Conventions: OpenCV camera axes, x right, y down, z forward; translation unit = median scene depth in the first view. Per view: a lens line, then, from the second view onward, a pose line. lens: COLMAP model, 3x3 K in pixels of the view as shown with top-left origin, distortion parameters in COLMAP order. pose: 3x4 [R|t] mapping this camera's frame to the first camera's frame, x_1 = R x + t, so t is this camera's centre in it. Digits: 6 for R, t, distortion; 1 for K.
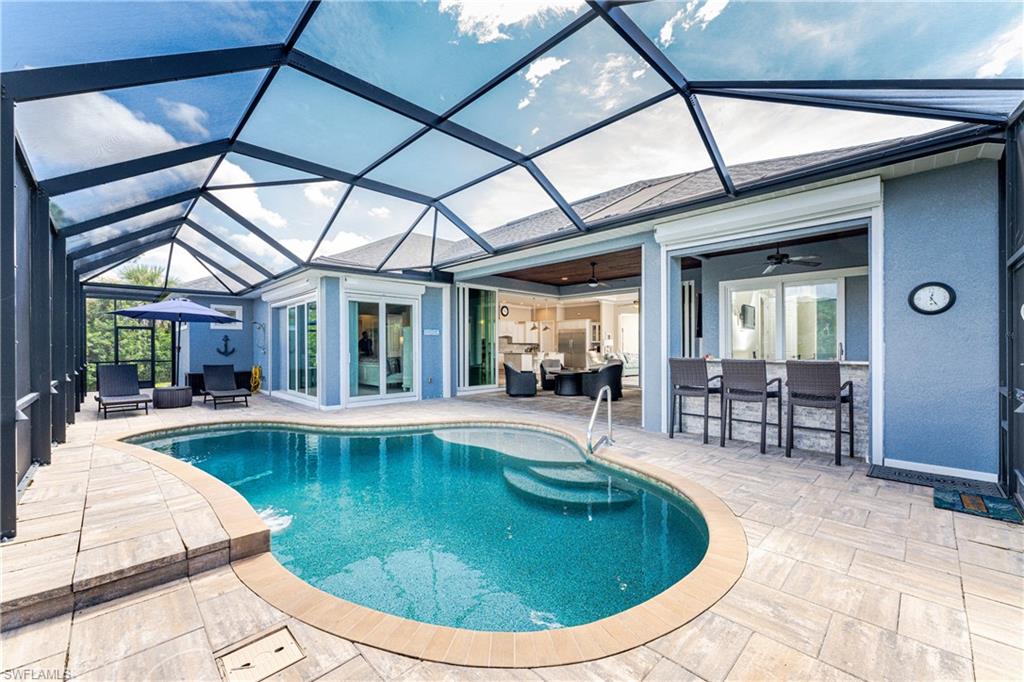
lens RADIAL K [[404.0, 0, 512.0], [0, 404.0, 341.0], [0, 0, 1]] dist [-0.010317, -0.000575]
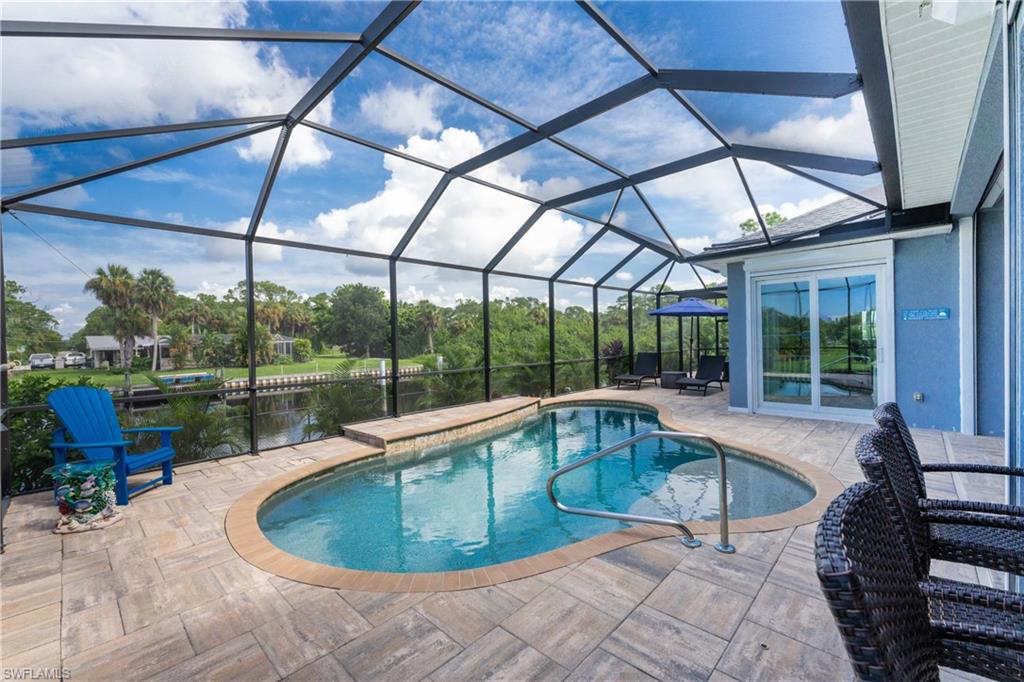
lens RADIAL K [[421.6, 0, 489.8], [0, 421.6, 345.0], [0, 0, 1]] dist [-0.003715, -0.000606]
pose [[0.023456, 0.014573, -0.999619, 0.878797], [0.036681, 0.999208, 0.015428, -0.025018], [0.999052, -0.037029, 0.022903, 0.826622]]
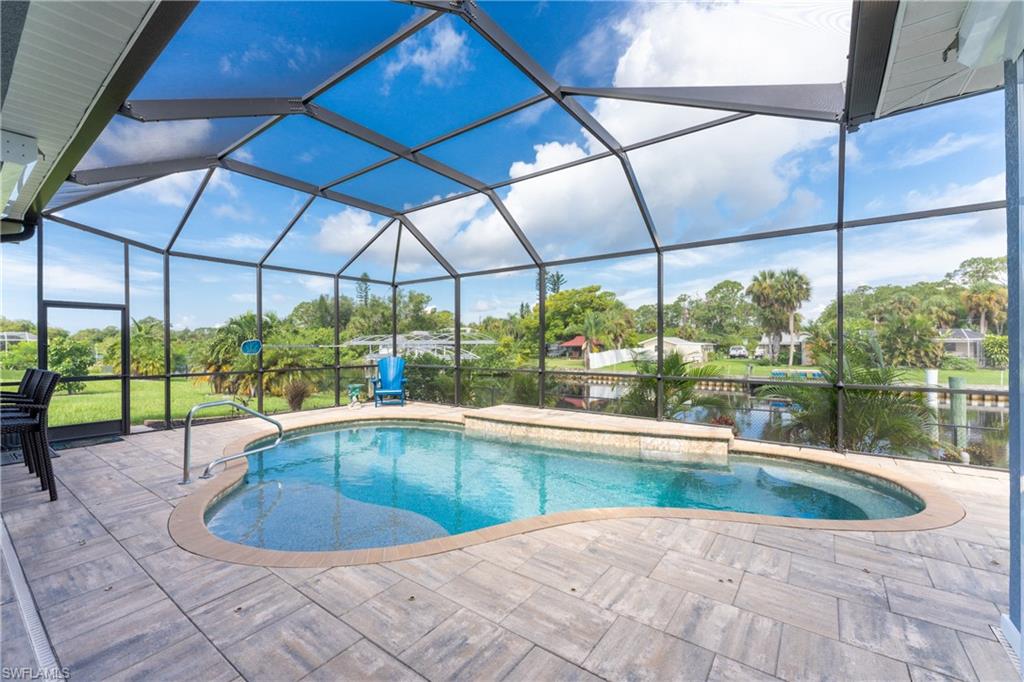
lens RADIAL K [[425.6, 0, 512.0], [0, 425.6, 341.0], [0, 0, 1]] dist [0.001116, -0.000003]
pose [[-0.986448, 0.002322, -0.164060, -0.248289], [0.005712, 0.999780, -0.020195, 0.010606], [0.163977, -0.020858, -0.986244, 2.178934]]
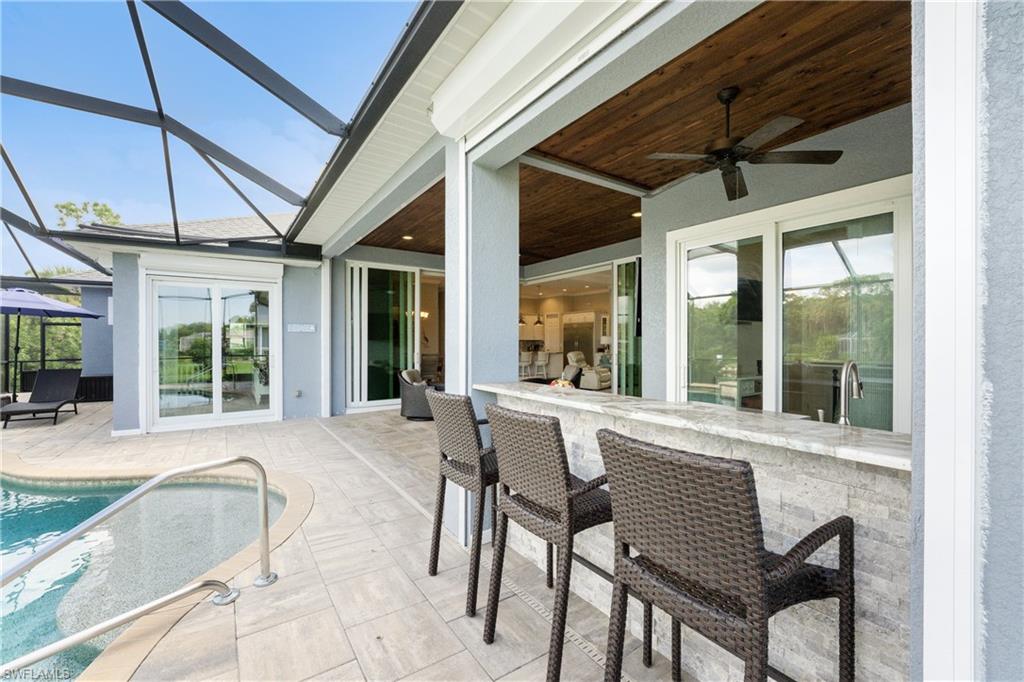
lens RADIAL K [[419.5, 0, 512.0], [0, 419.5, 341.0], [0, 0, 1]] dist [-0.012623, -0.000459]
pose [[0.987877, -0.001256, -0.155233, 0.672730], [0.003303, 0.999911, 0.012928, -0.017267], [0.155203, -0.013284, 0.987793, 0.703434]]
